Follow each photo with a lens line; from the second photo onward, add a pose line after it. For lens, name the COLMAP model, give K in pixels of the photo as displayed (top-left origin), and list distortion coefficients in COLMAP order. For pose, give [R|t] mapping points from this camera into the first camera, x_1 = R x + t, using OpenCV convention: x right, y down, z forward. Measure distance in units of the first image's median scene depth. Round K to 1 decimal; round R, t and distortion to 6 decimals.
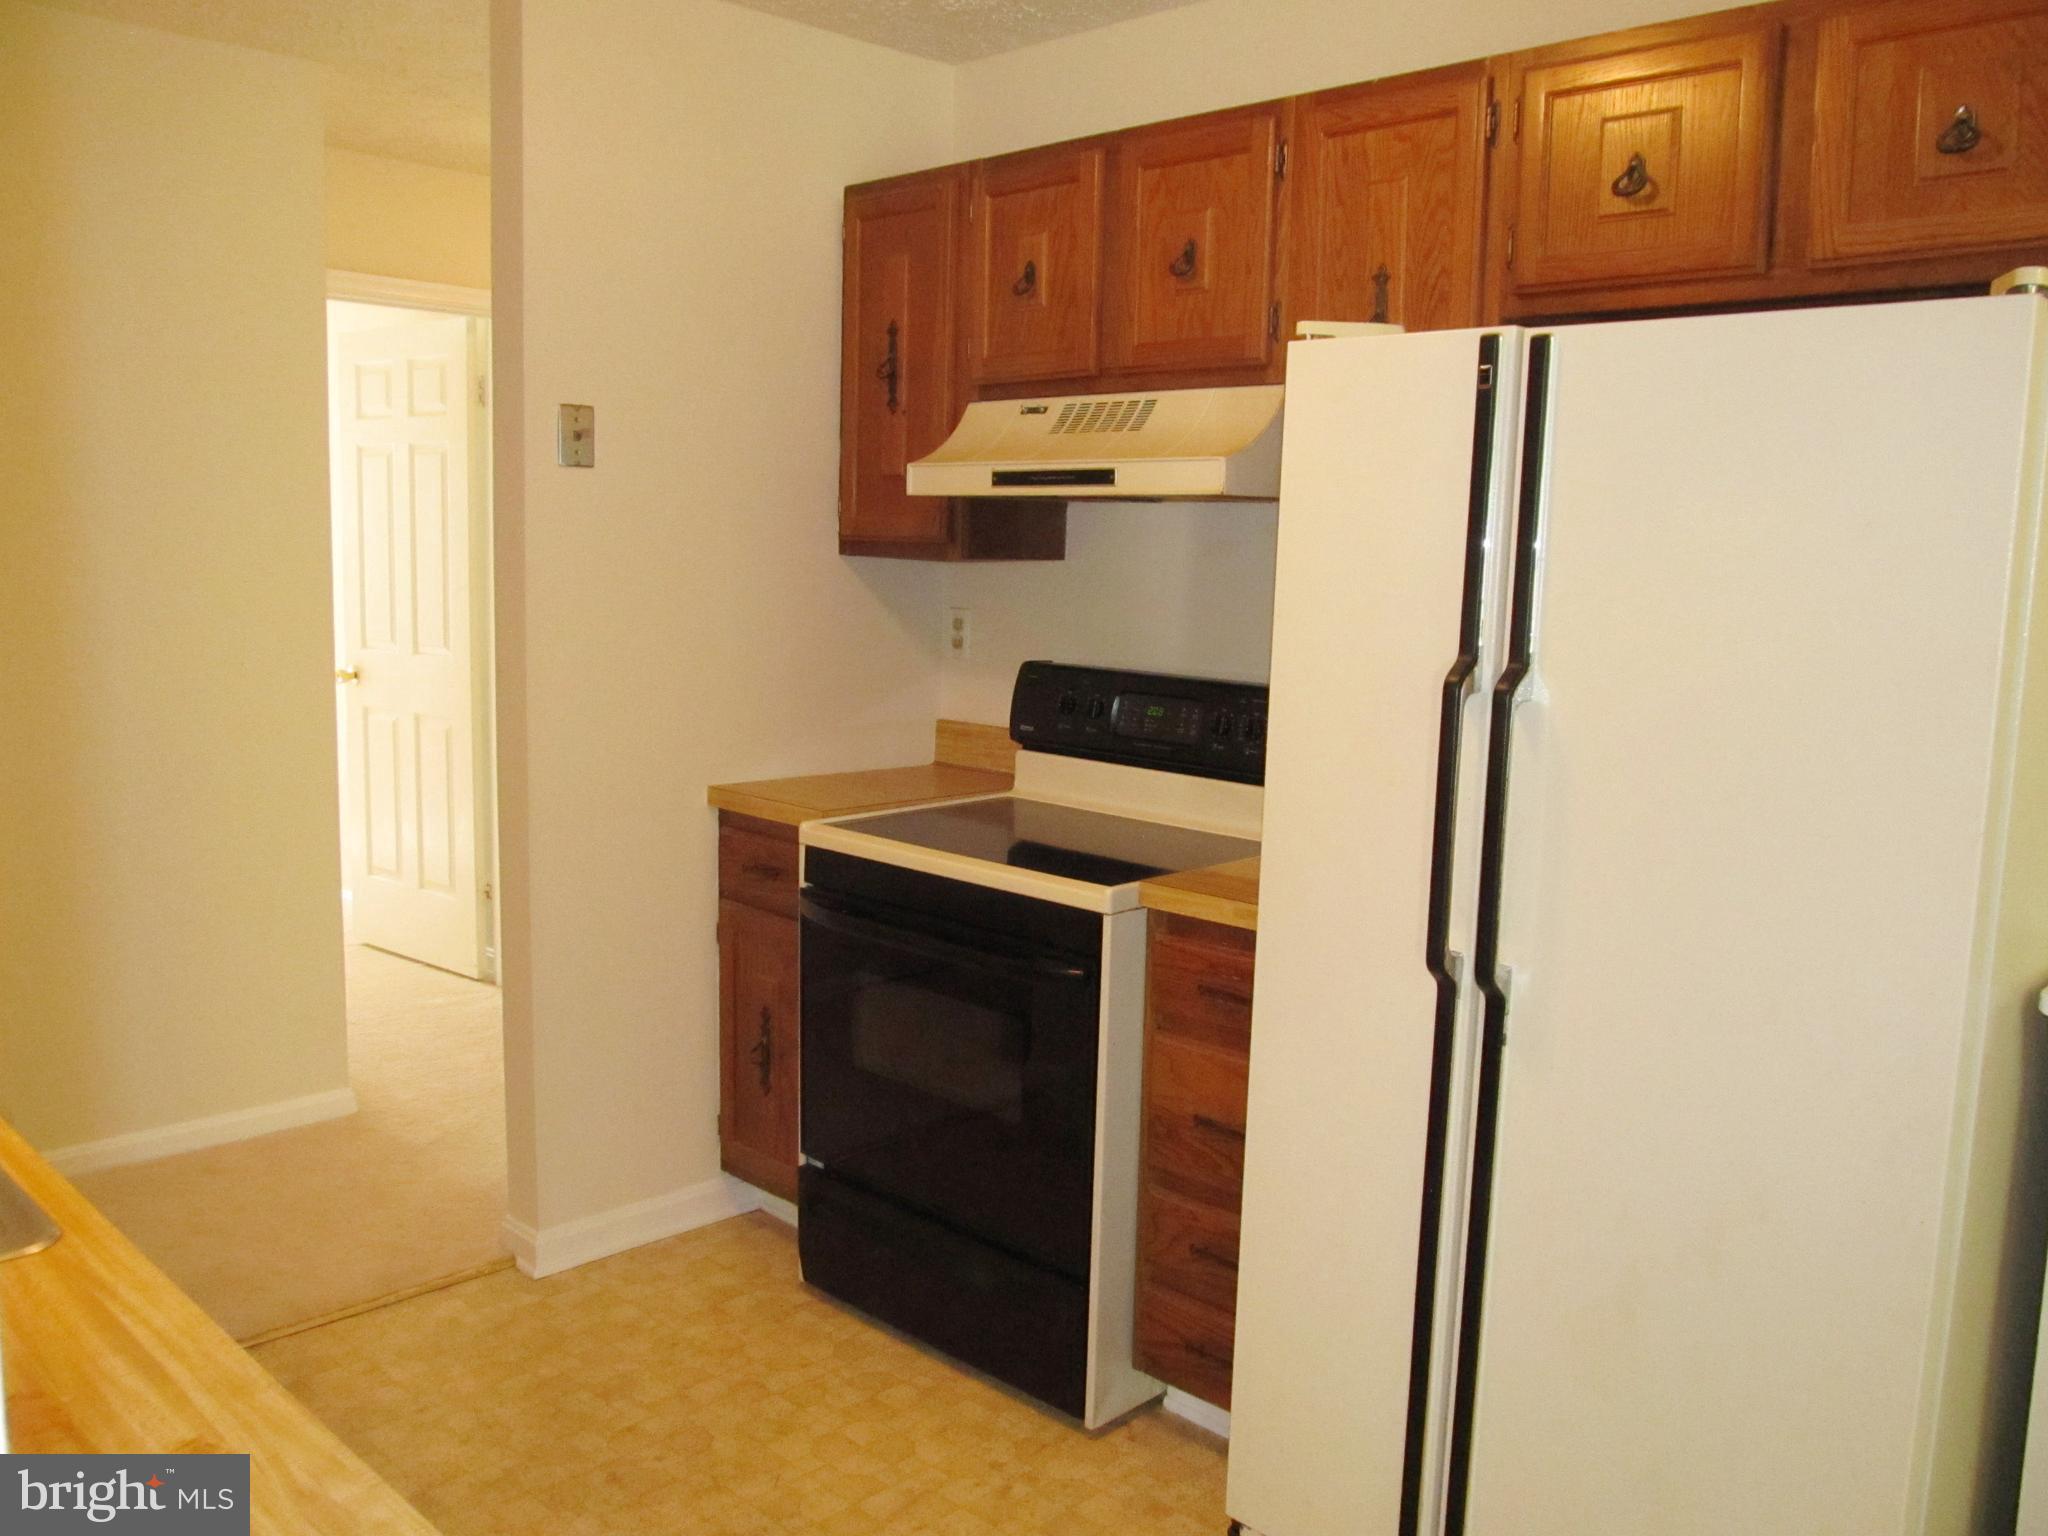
lens RADIAL K [[1692.8, 0, 1013.5], [0, 1692.8, 767.9], [0, 0, 1]] dist [-0.066509, 0.020676]
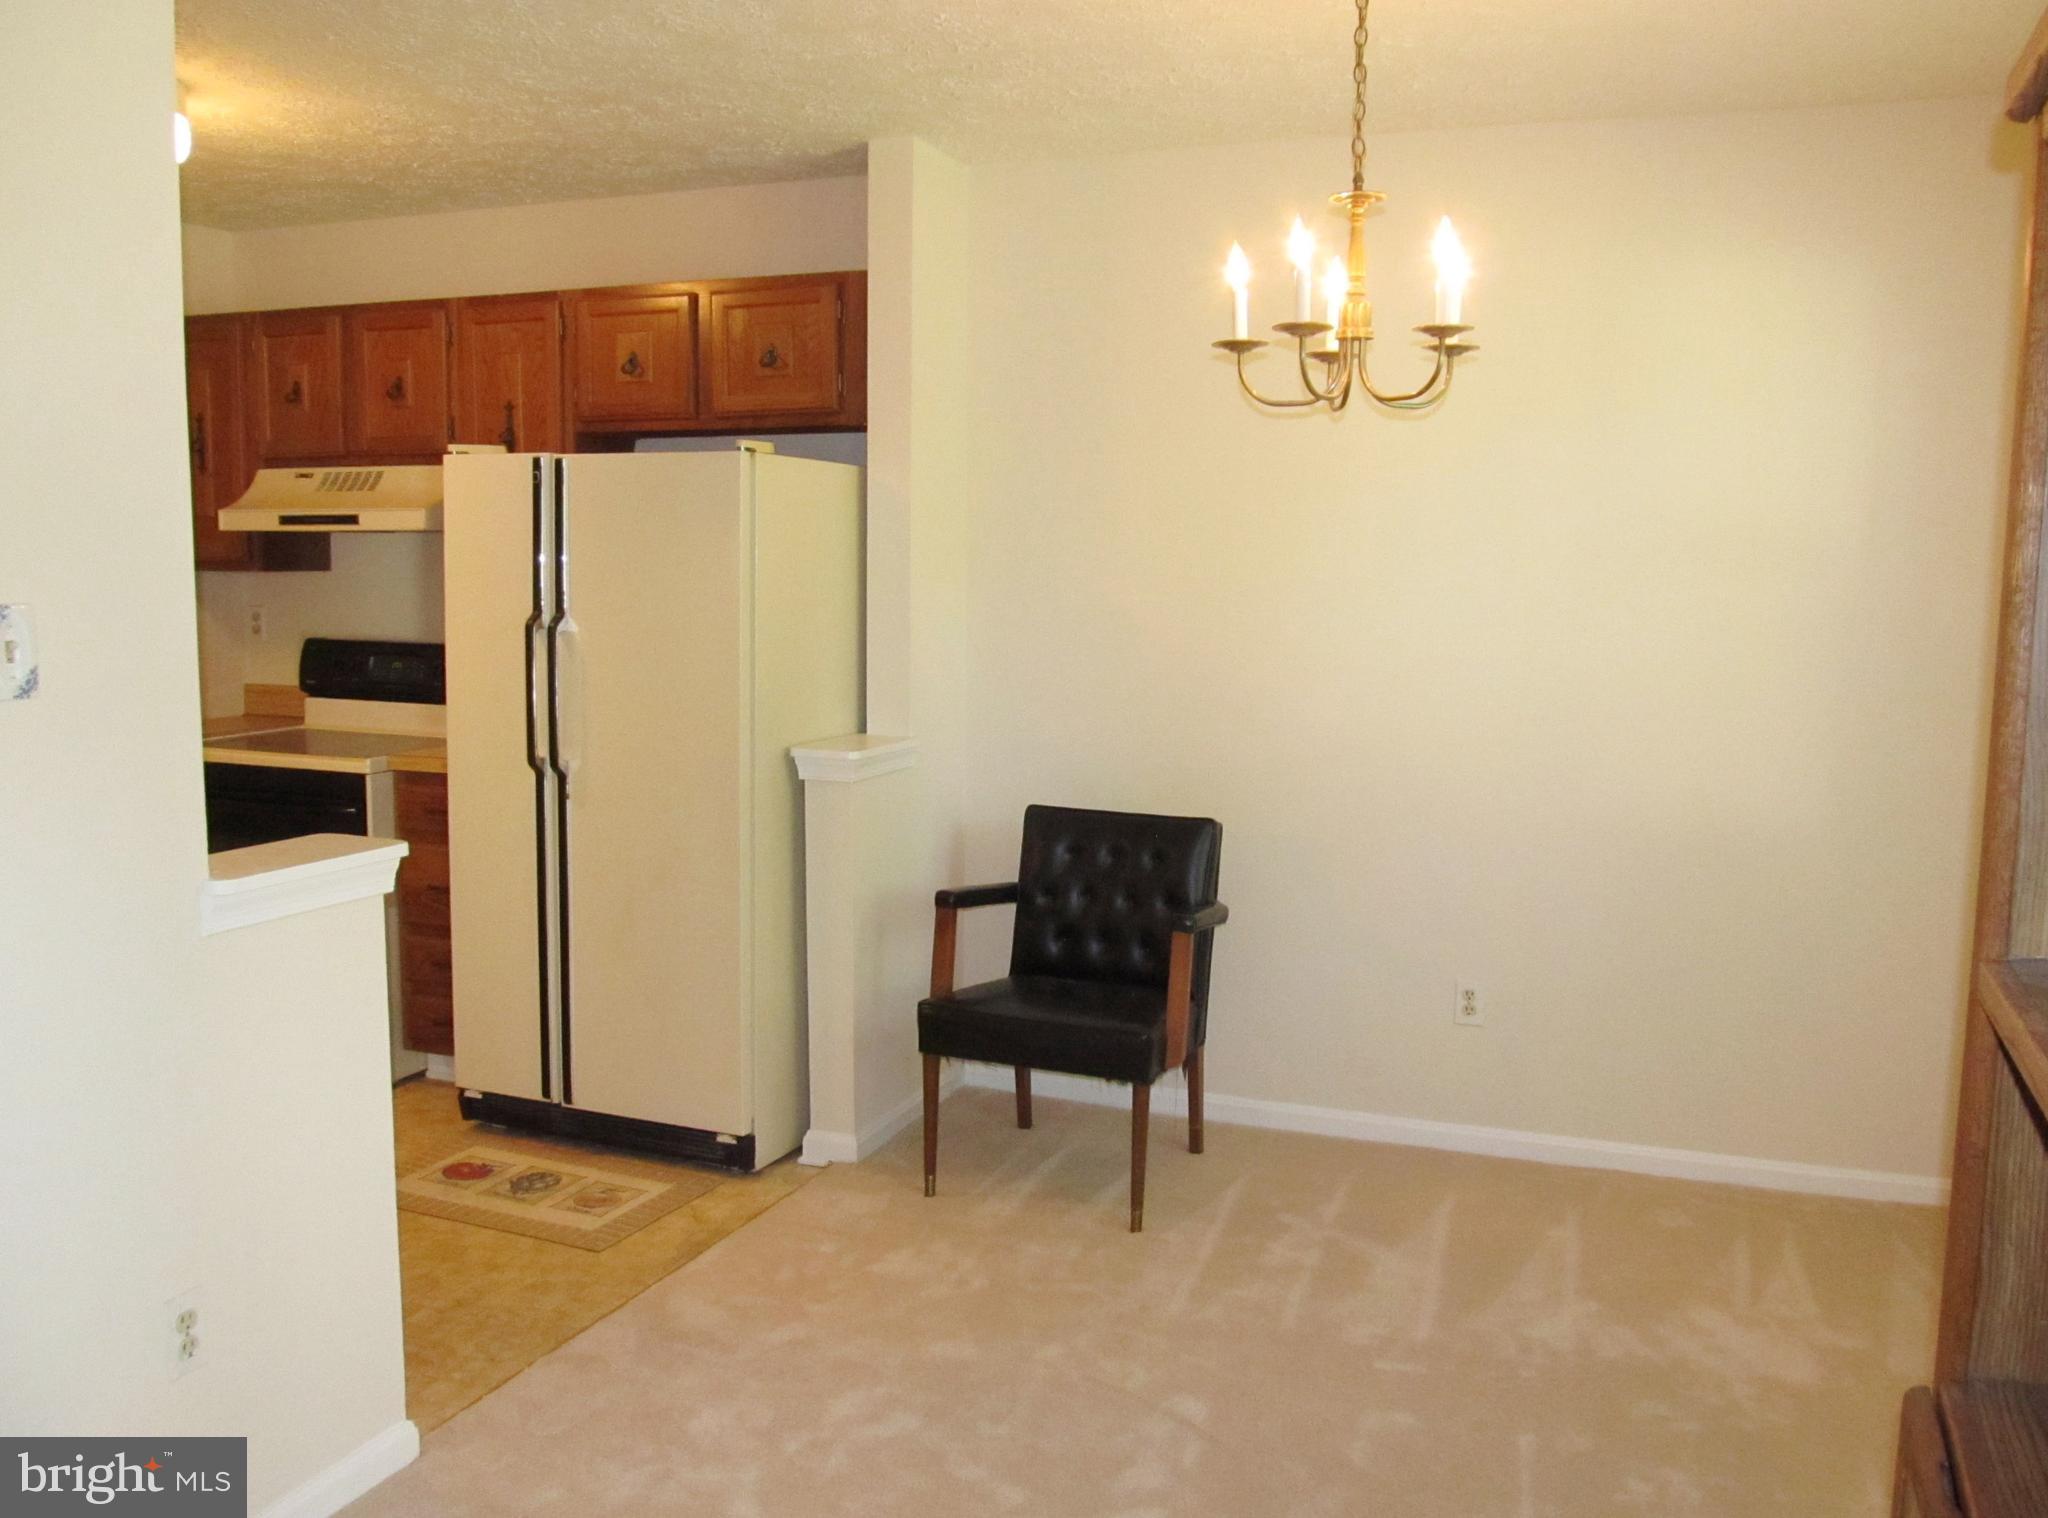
lens RADIAL K [[1744.5, 0, 1023.6], [0, 1744.5, 767.2], [0, 0, 1]] dist [-0.053347, 0.009604]
pose [[0.919026, -0.059609, 0.389663, -0.016335], [0.063248, 0.997992, 0.003497, 0.106334], [-0.389089, 0.021431, 0.920951, -0.818002]]
